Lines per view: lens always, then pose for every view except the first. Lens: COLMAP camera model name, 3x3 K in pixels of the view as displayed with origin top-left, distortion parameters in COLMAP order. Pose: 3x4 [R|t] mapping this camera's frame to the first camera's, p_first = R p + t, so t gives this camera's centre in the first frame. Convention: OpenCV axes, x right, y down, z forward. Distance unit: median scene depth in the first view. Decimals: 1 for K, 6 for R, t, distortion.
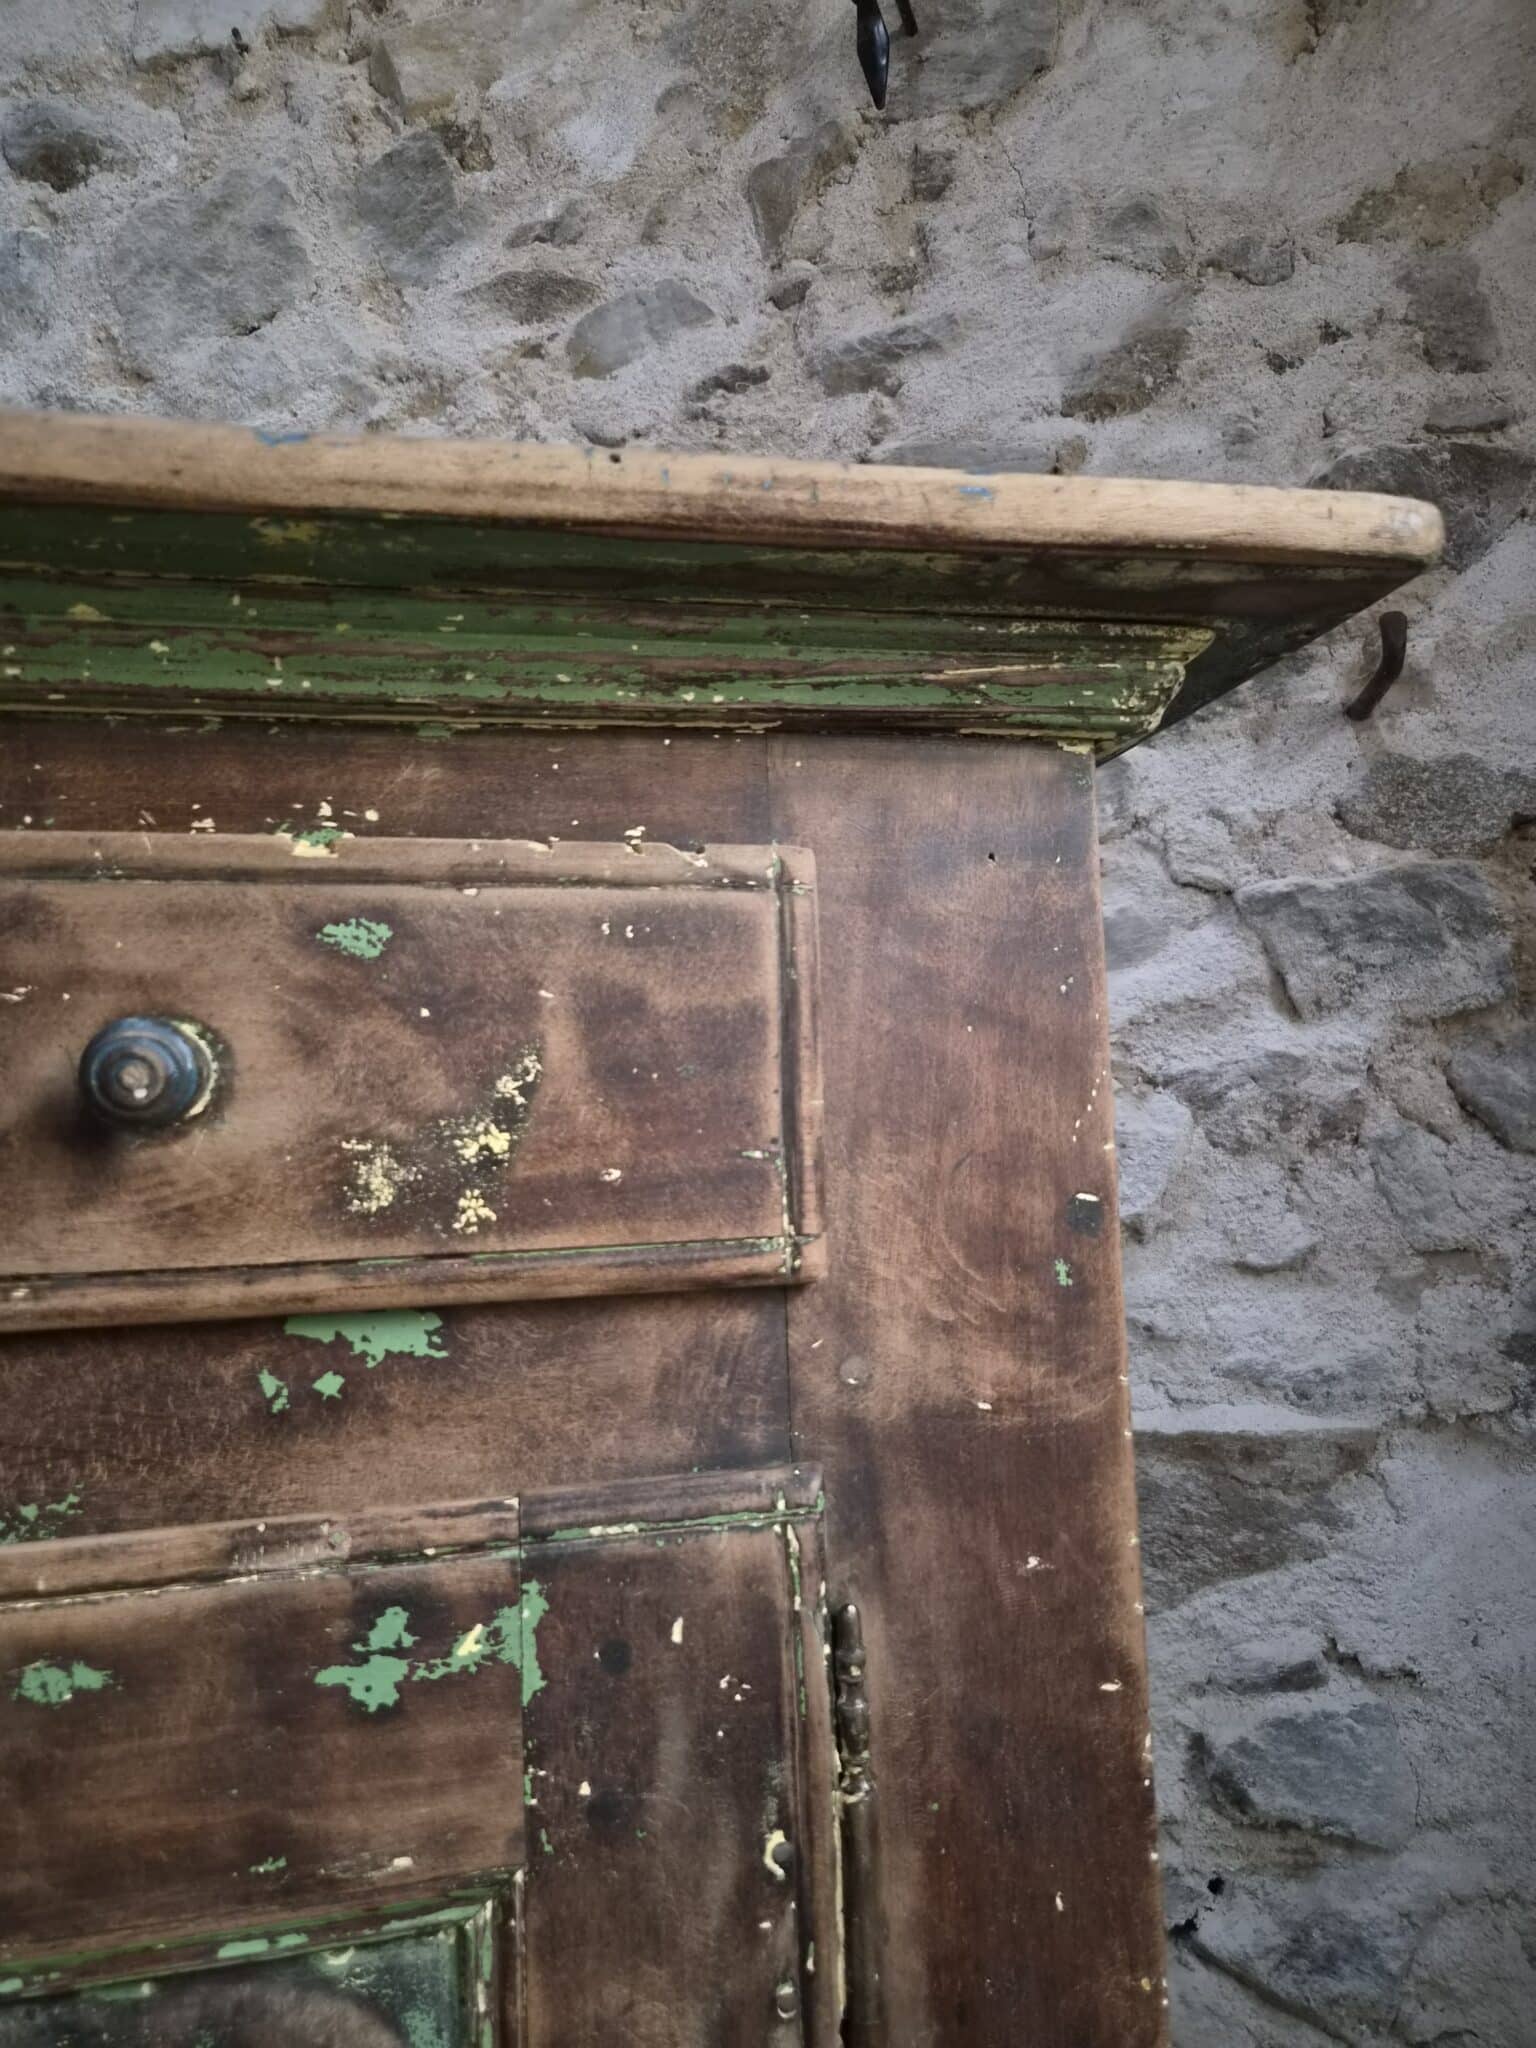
lens RADIAL K [[1387.3, 0, 792.3], [0, 1387.3, 1029.0], [0, 0, 1]] dist [0.059310, -0.050583]
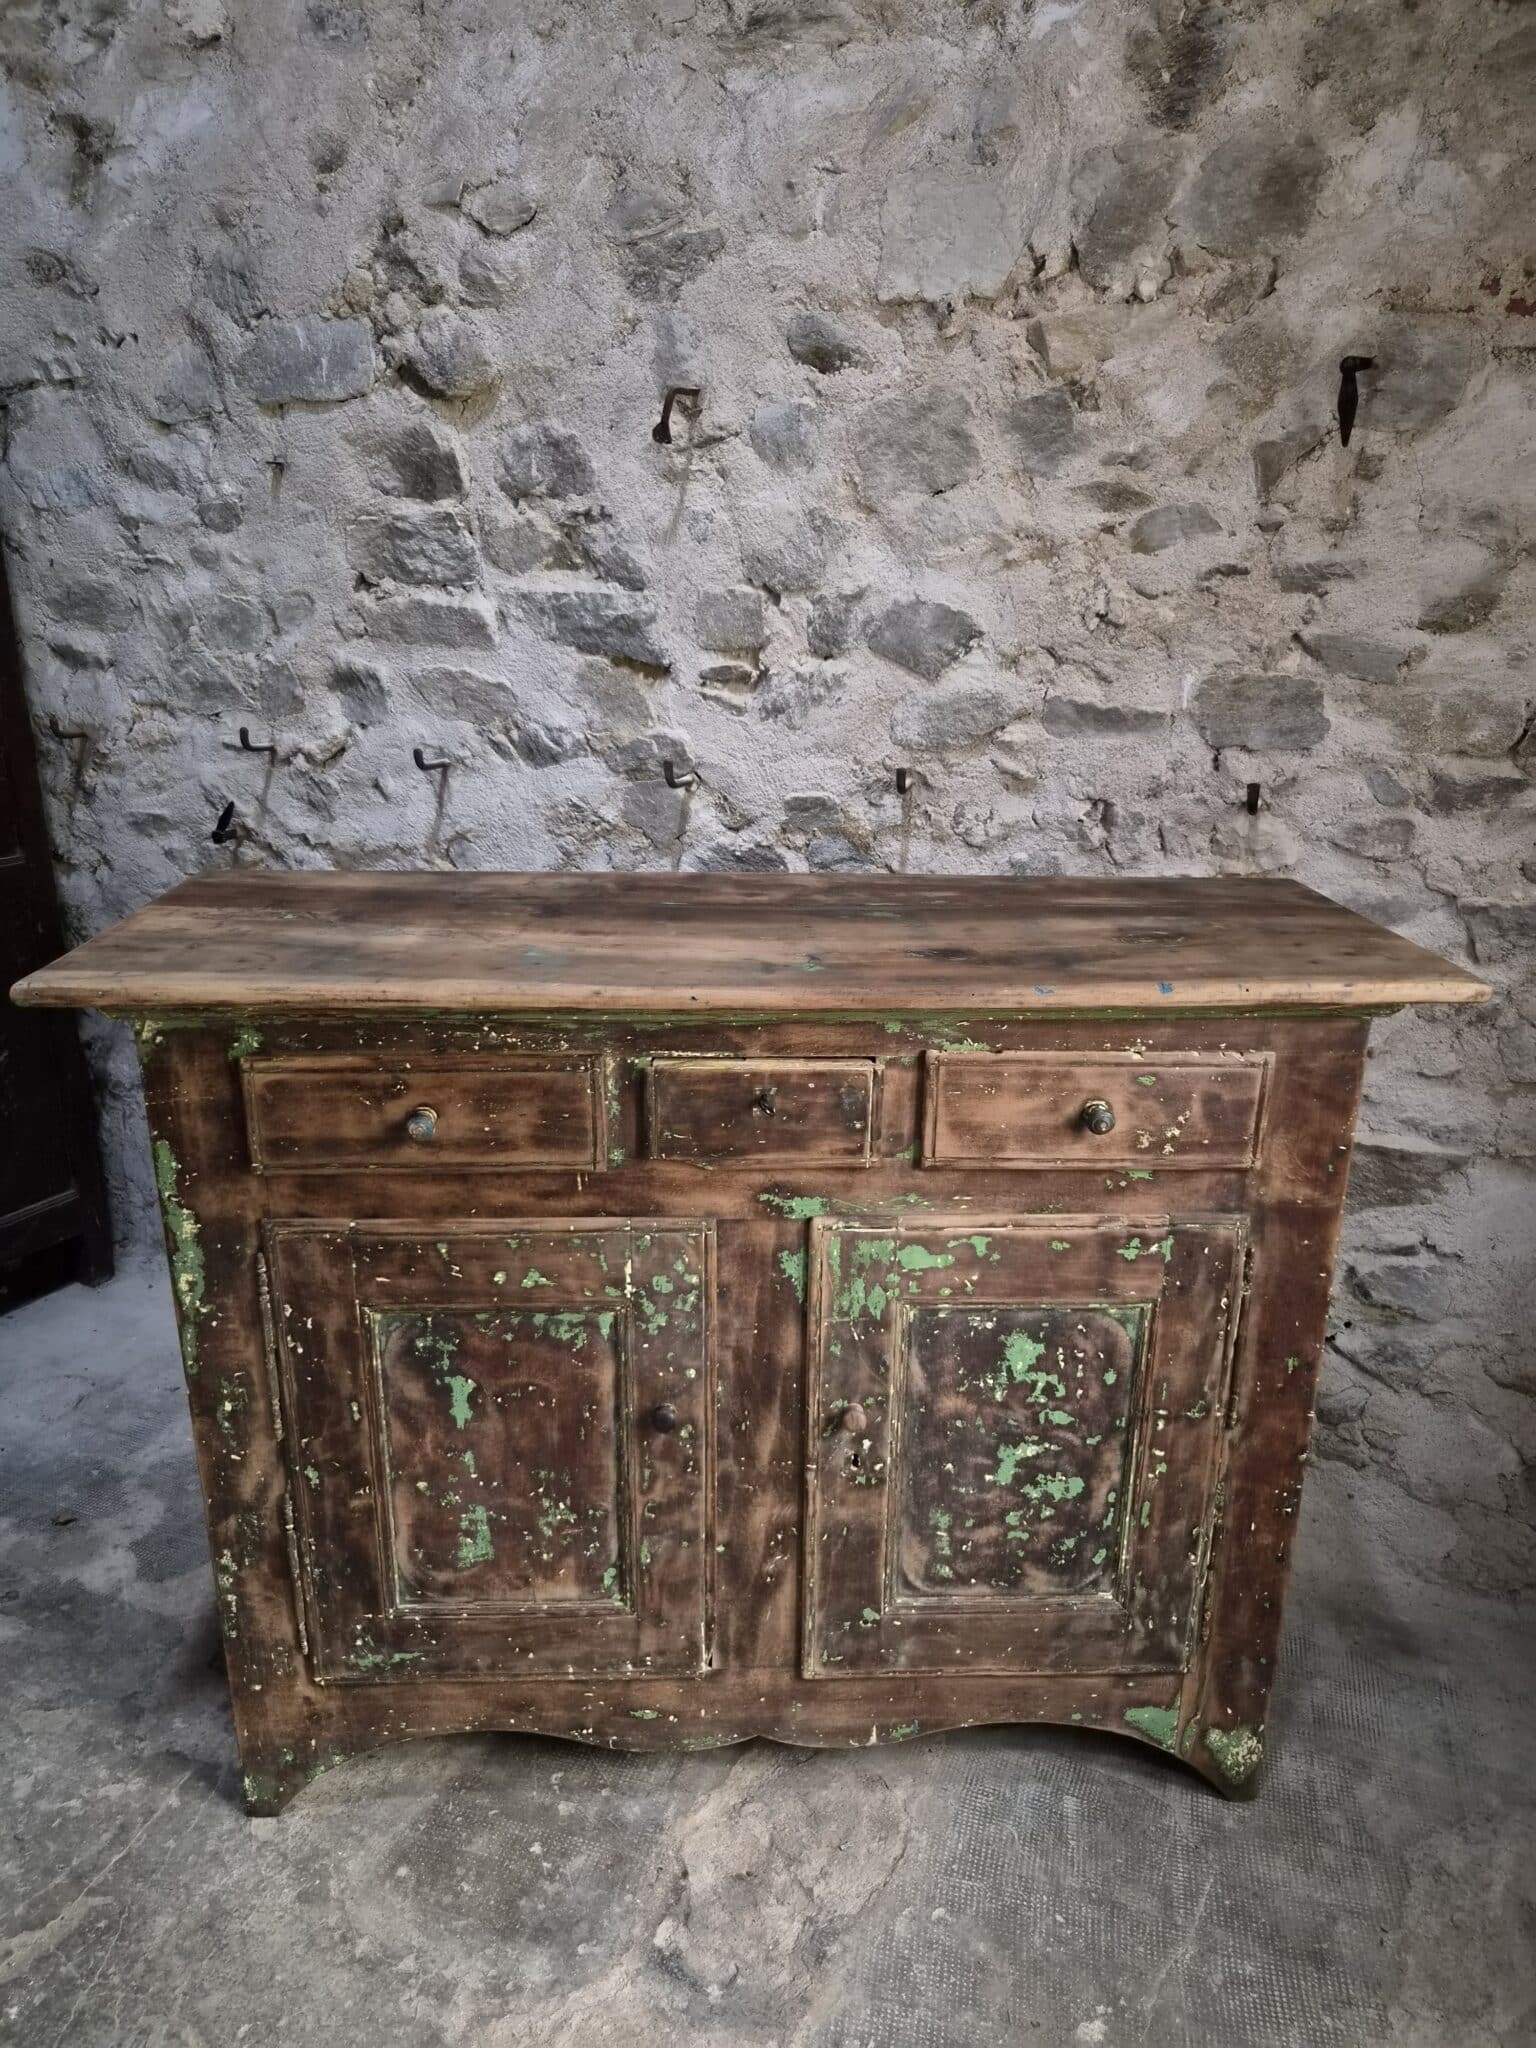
lens RADIAL K [[1387.3, 0, 783.3], [0, 1387.3, 1028.9], [0, 0, 1]] dist [0.059310, -0.050583]
pose [[0.982265, 0.103810, -0.156136, -0.264730], [-0.038091, 0.925858, 0.375947, -0.588346], [0.183587, -0.363332, 0.913392, -0.957483]]
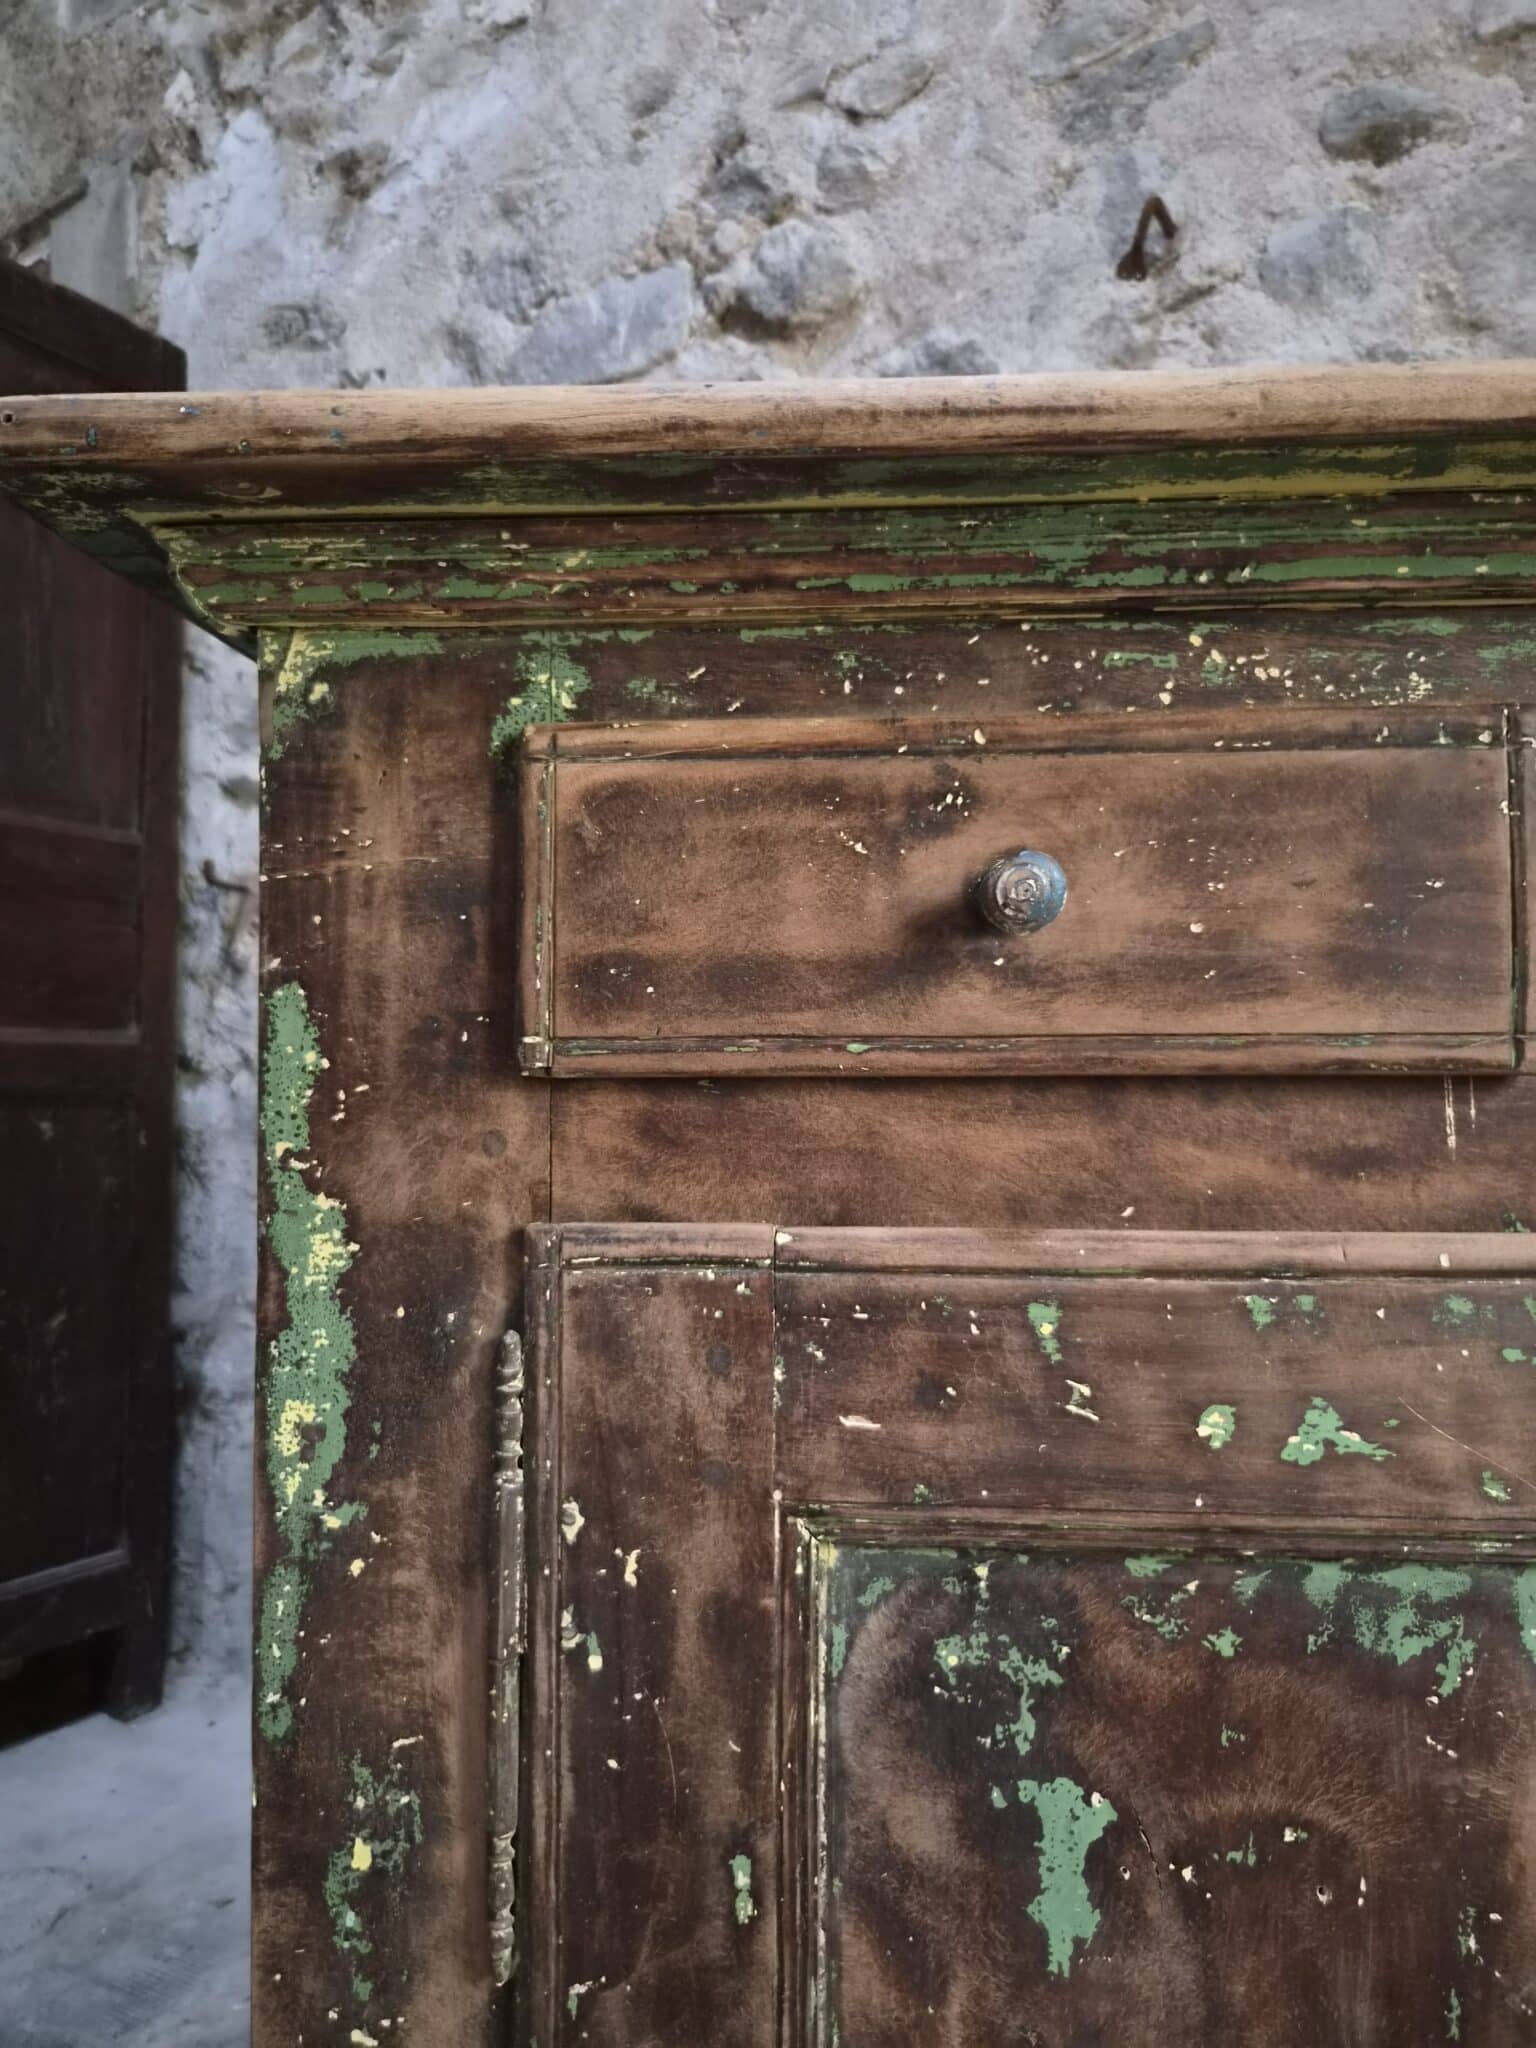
lens RADIAL K [[1387.3, 0, 777.2], [0, 1387.3, 1015.6], [0, 0, 1]] dist [0.059310, -0.050583]
pose [[0.961407, 0.027825, -0.273718, -0.771706], [-0.018169, 0.999122, 0.037752, 0.055364], [0.274528, -0.031322, 0.961069, -0.271001]]
